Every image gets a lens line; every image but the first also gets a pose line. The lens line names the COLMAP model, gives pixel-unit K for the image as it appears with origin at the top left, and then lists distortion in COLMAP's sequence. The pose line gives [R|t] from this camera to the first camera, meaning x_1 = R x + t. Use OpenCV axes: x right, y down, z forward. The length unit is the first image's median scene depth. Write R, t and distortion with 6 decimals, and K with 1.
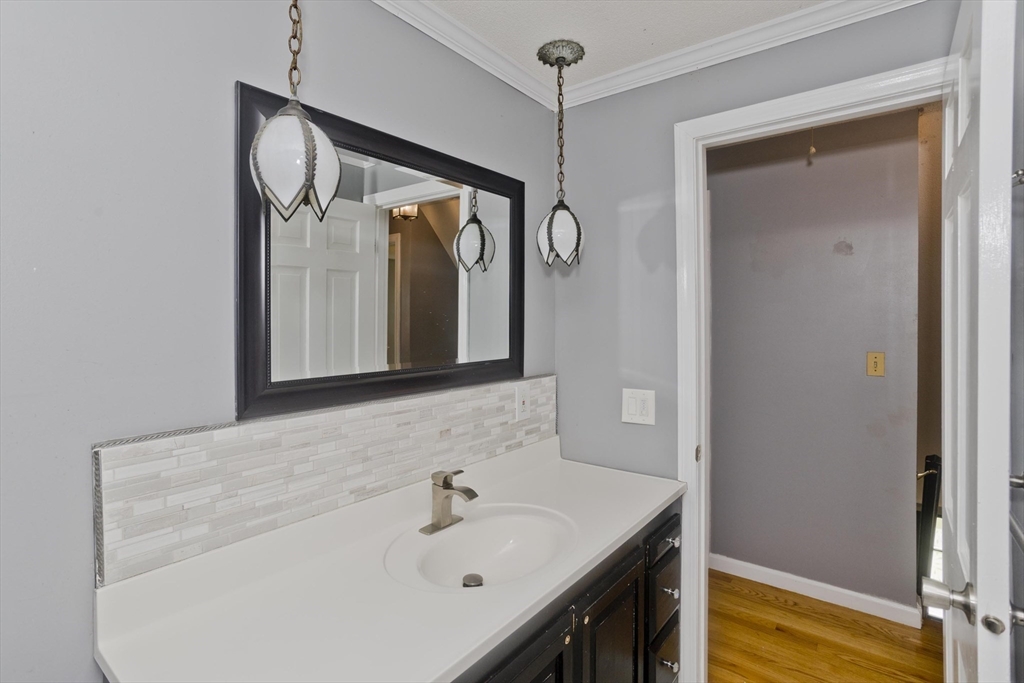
lens RADIAL K [[495.4, 0, 515.5], [0, 495.4, 338.3], [0, 0, 1]] dist [-0.045618, 0.029808]
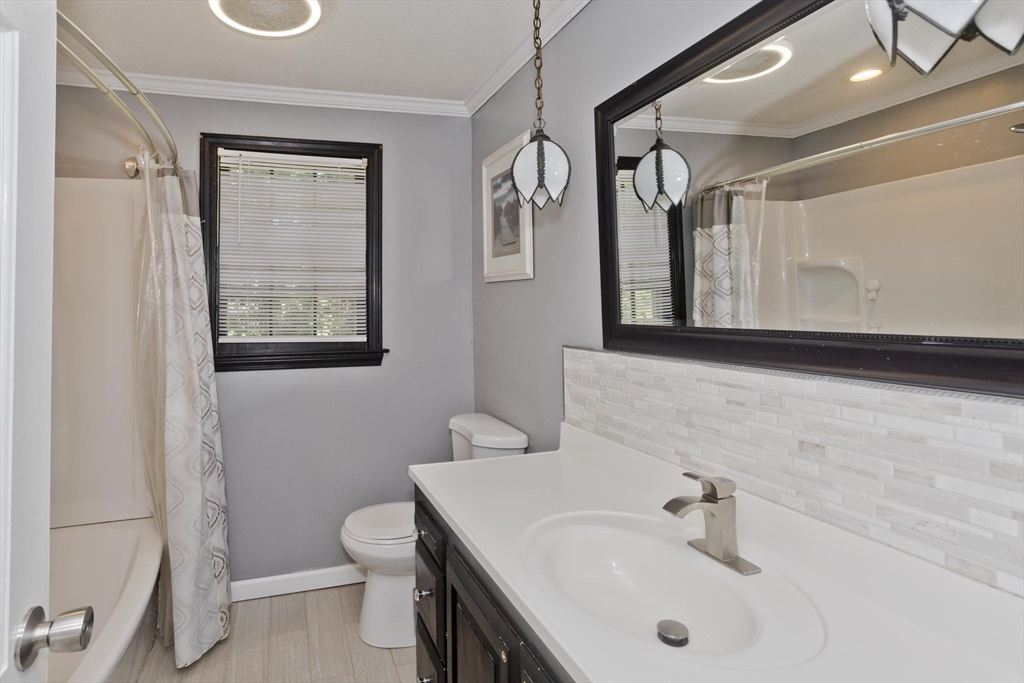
lens RADIAL K [[499.9, 0, 506.5], [0, 499.9, 315.4], [0, 0, 1]] dist [-0.044876, 0.028275]
pose [[-0.458672, 0.007833, -0.888571, 0.630899], [-0.034846, 0.999033, 0.026794, 0.035963], [0.887922, 0.043253, -0.457956, 1.091863]]
